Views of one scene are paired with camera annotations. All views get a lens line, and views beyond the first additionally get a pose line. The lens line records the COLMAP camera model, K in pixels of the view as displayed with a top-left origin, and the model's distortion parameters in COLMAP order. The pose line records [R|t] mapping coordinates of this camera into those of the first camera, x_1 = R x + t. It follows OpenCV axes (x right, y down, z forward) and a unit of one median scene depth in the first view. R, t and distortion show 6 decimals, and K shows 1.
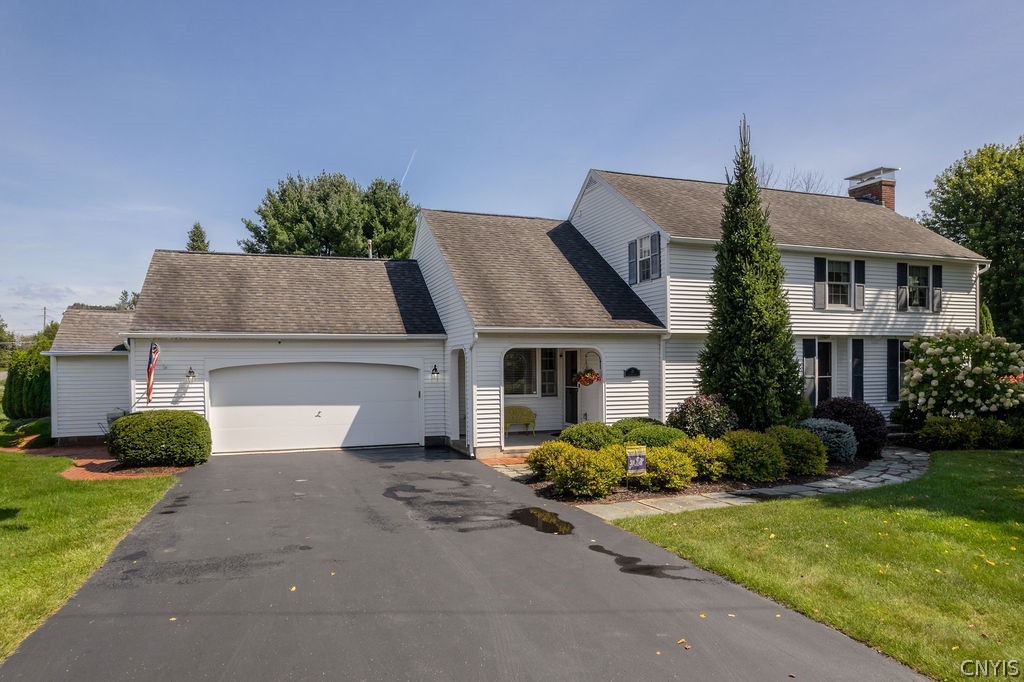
lens RADIAL K [[655.5, 0, 513.7], [0, 655.5, 363.5], [0, 0, 1]] dist [-0.069595, 0.057221]
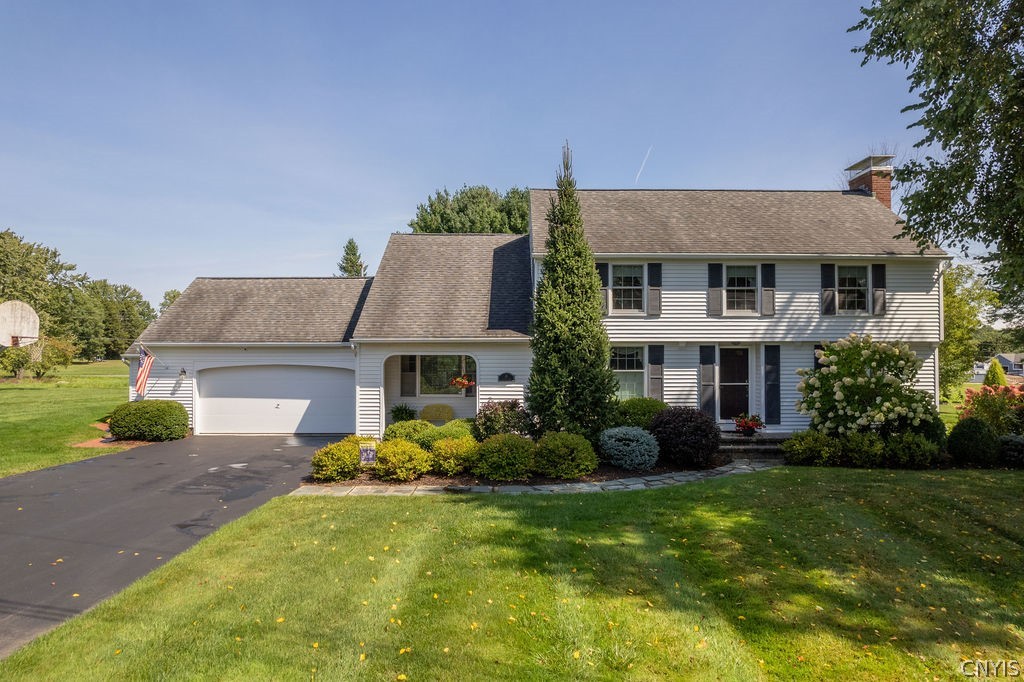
lens RADIAL K [[650.1, 0, 512.0], [0, 650.1, 341.0], [0, 0, 1]] dist [-0.064830, 0.058044]
pose [[0.946748, -0.001222, -0.321973, 0.486208], [-0.006834, 0.999691, -0.023890, -0.019213], [0.321903, 0.024818, 0.946447, -0.029877]]
